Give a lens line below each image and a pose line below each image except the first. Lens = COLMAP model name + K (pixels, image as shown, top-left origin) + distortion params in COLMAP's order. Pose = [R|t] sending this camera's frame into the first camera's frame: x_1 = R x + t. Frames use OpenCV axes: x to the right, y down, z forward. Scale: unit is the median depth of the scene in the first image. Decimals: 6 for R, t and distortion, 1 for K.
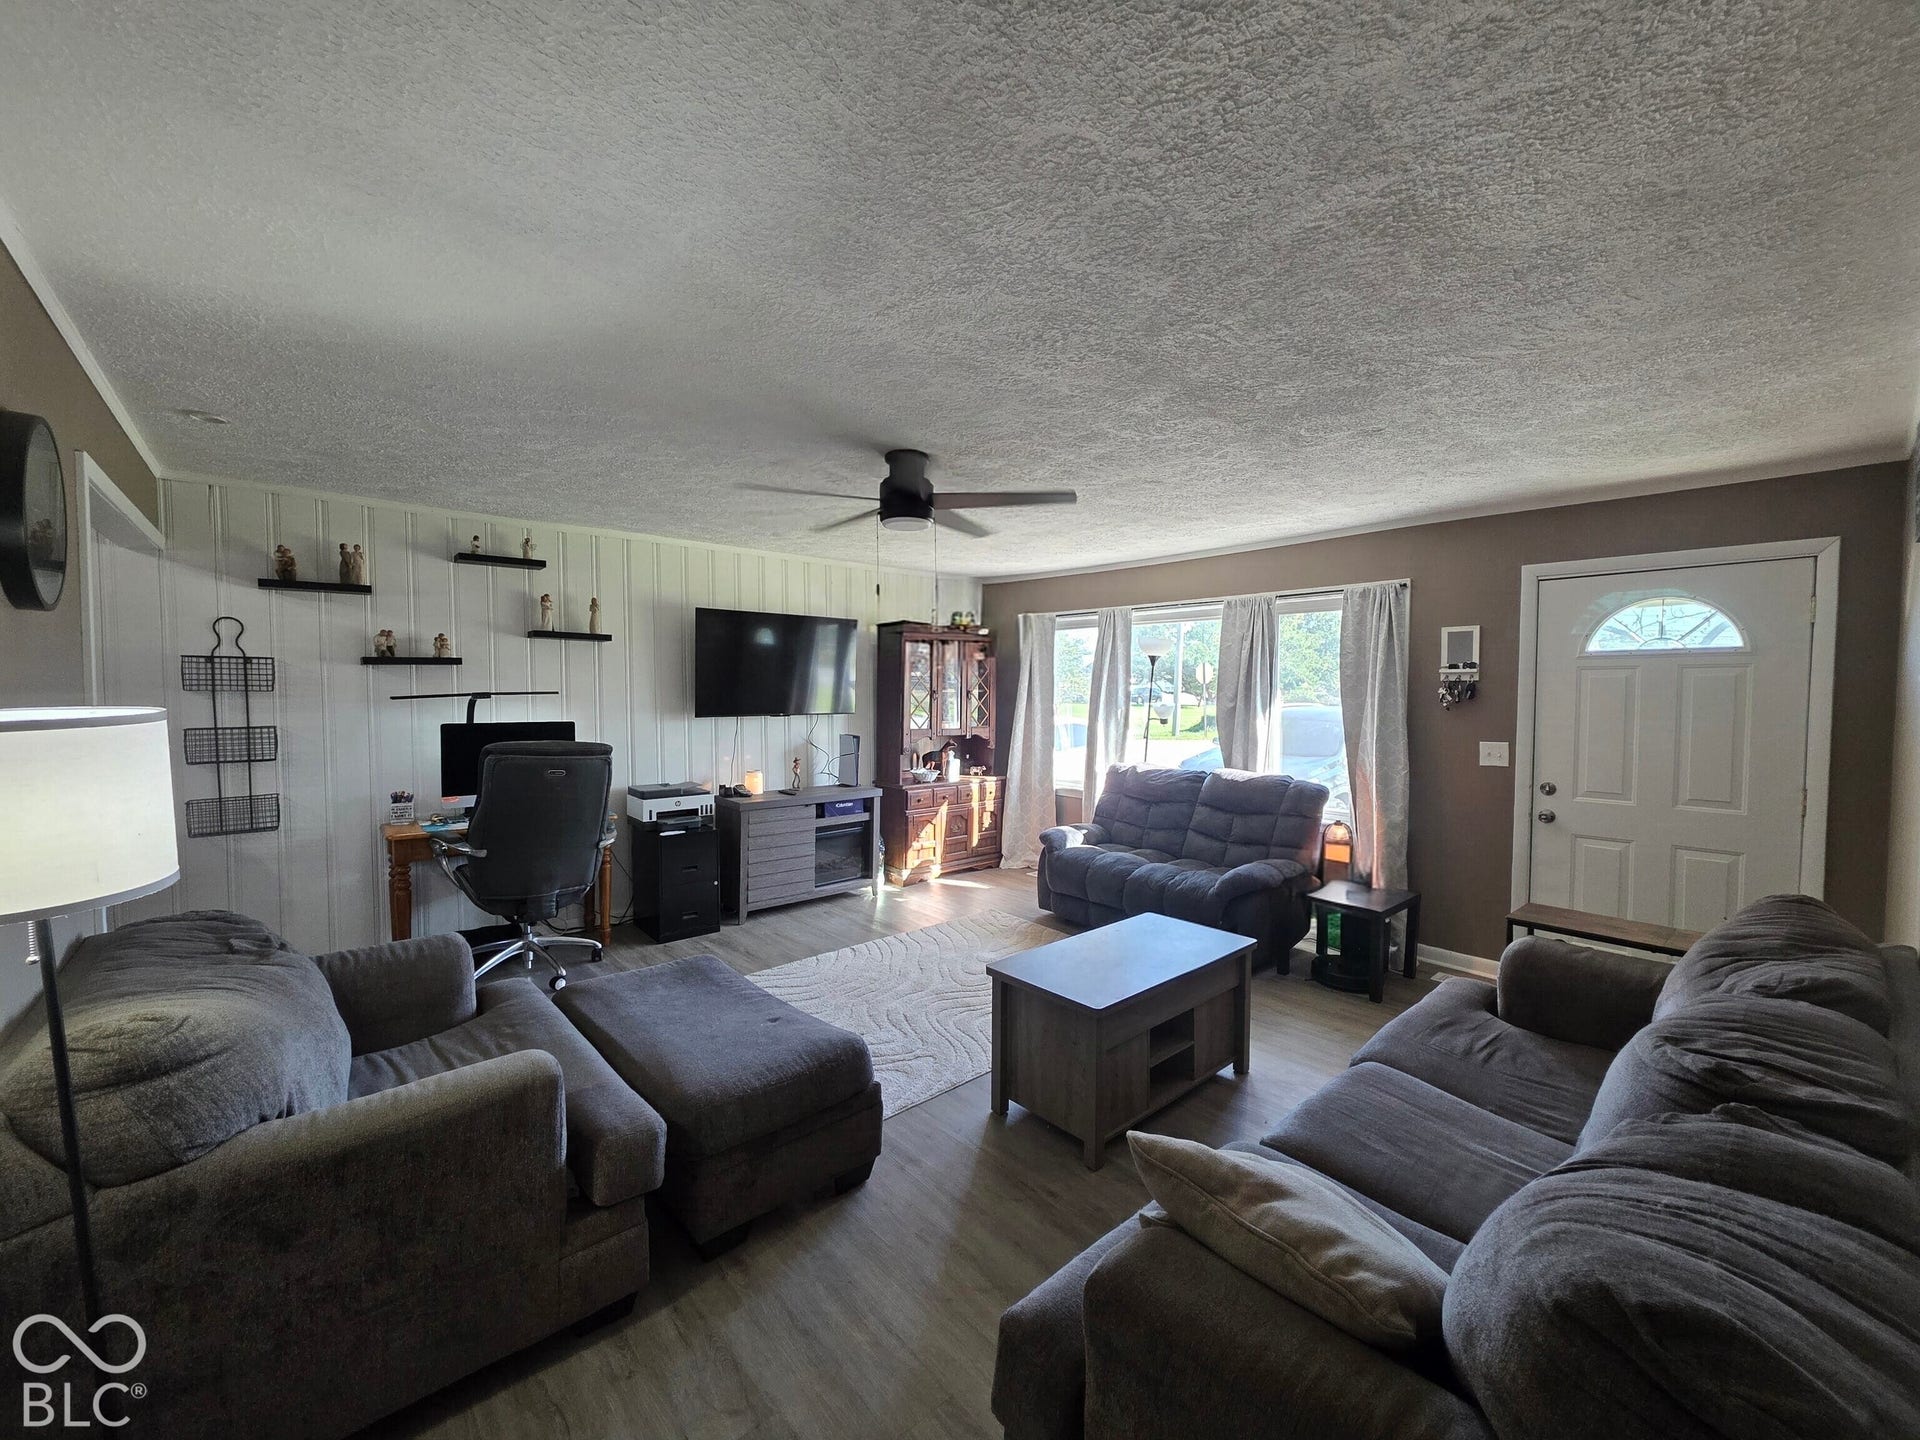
lens RADIAL K [[770.7, 0, 960.0], [0, 770.7, 720.0], [0, 0, 1]] dist [0.000318, -0.000006]
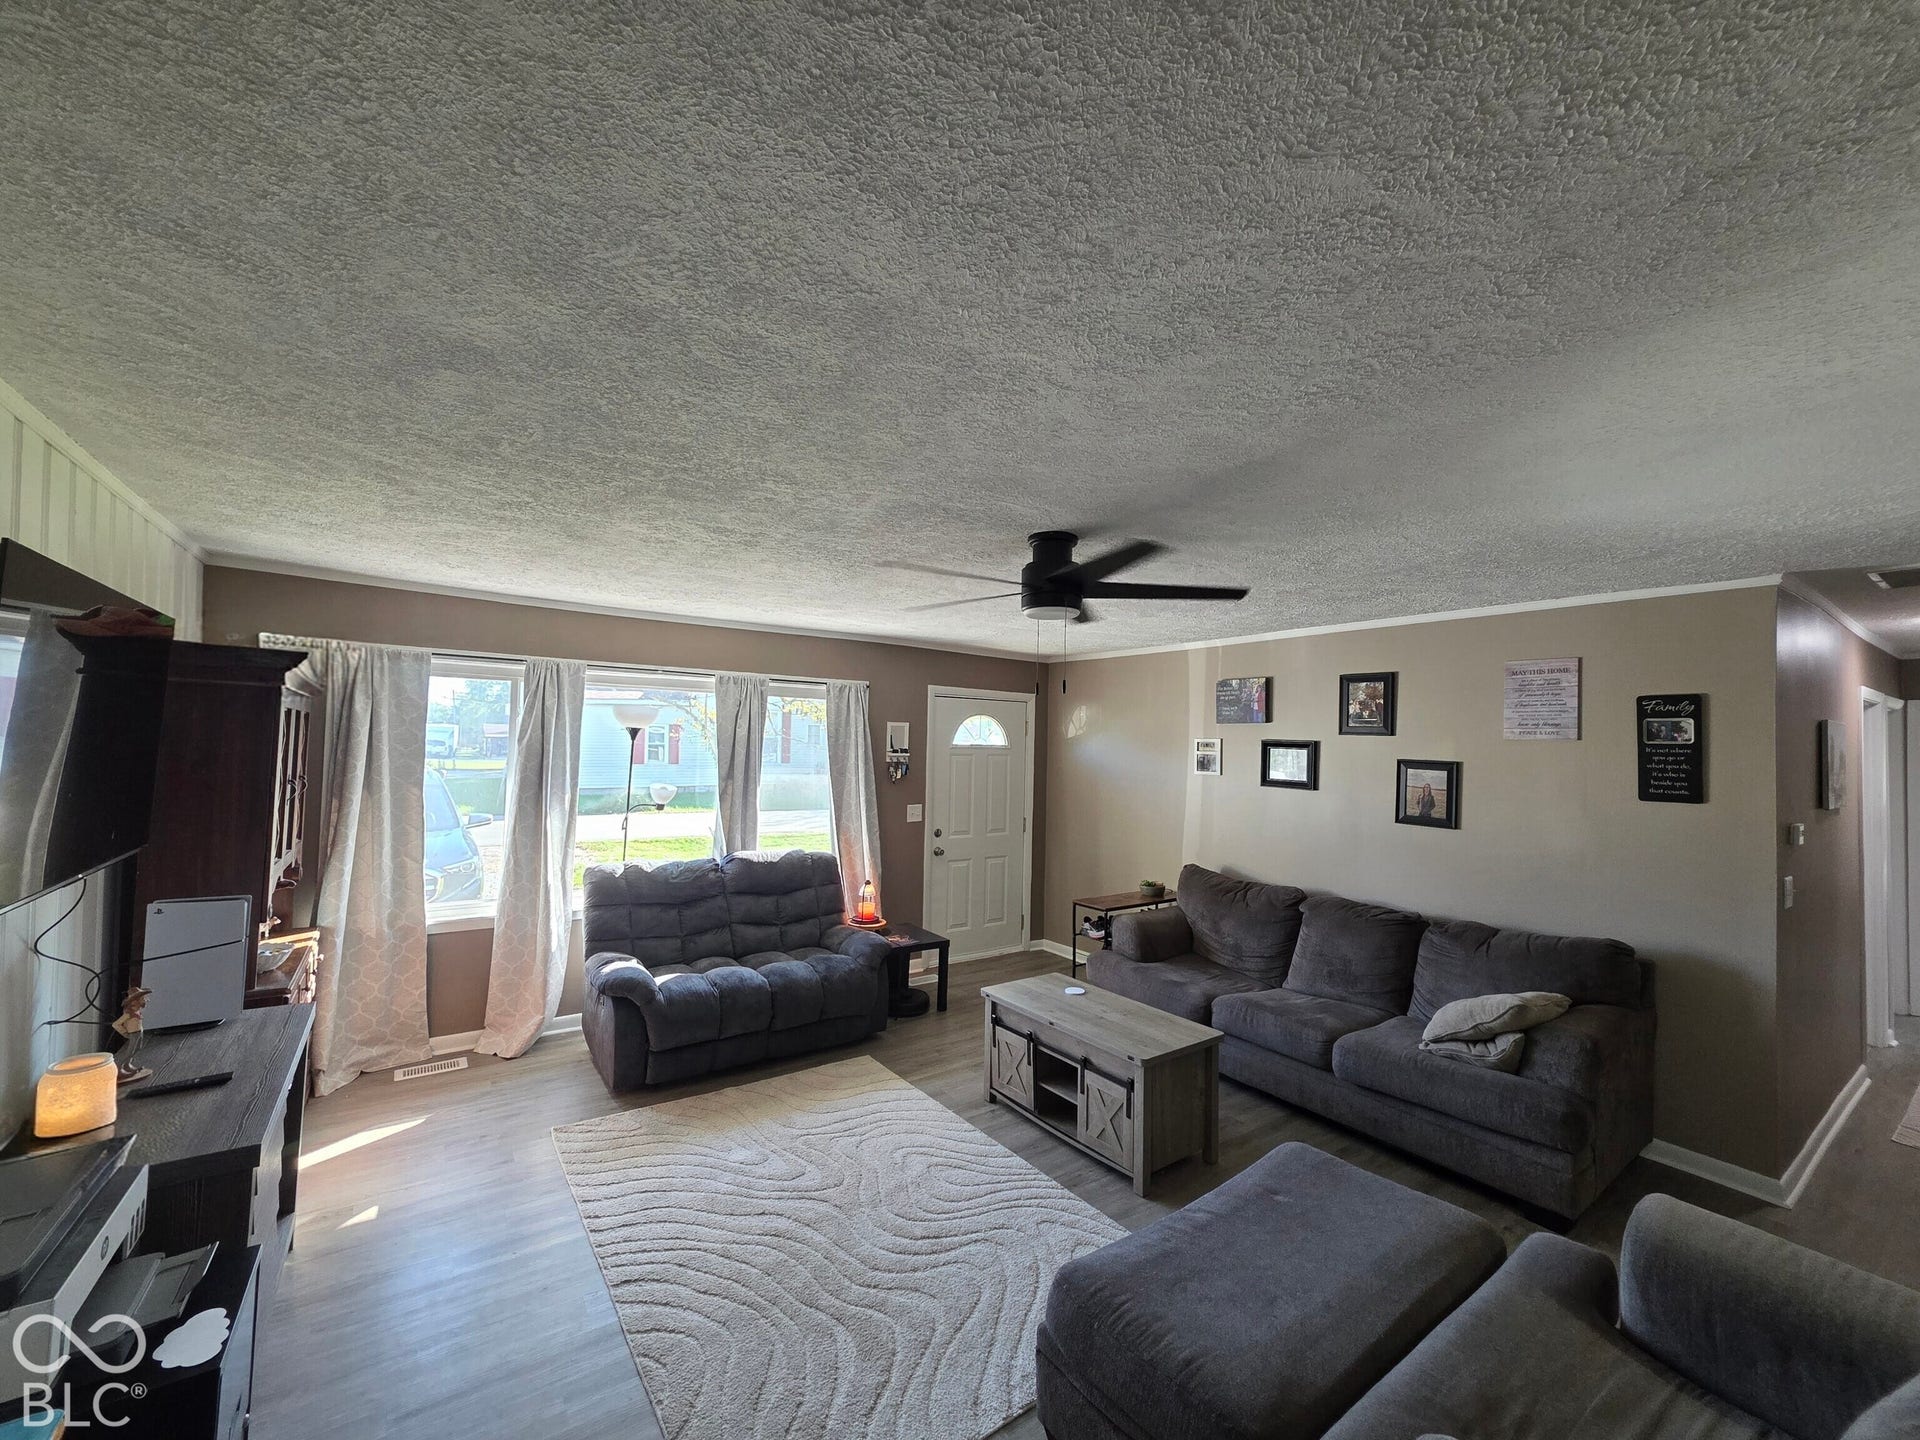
lens RADIAL K [[739.9, 0, 956.6], [0, 739.9, 750.9], [0, 0, 1]] dist [-0.000116, -0.000001]
pose [[0.093962, 0.019864, 0.995378, -0.587534], [0.041077, 0.998872, -0.023811, -0.031307], [-0.994728, 0.043125, 0.093040, 0.700135]]
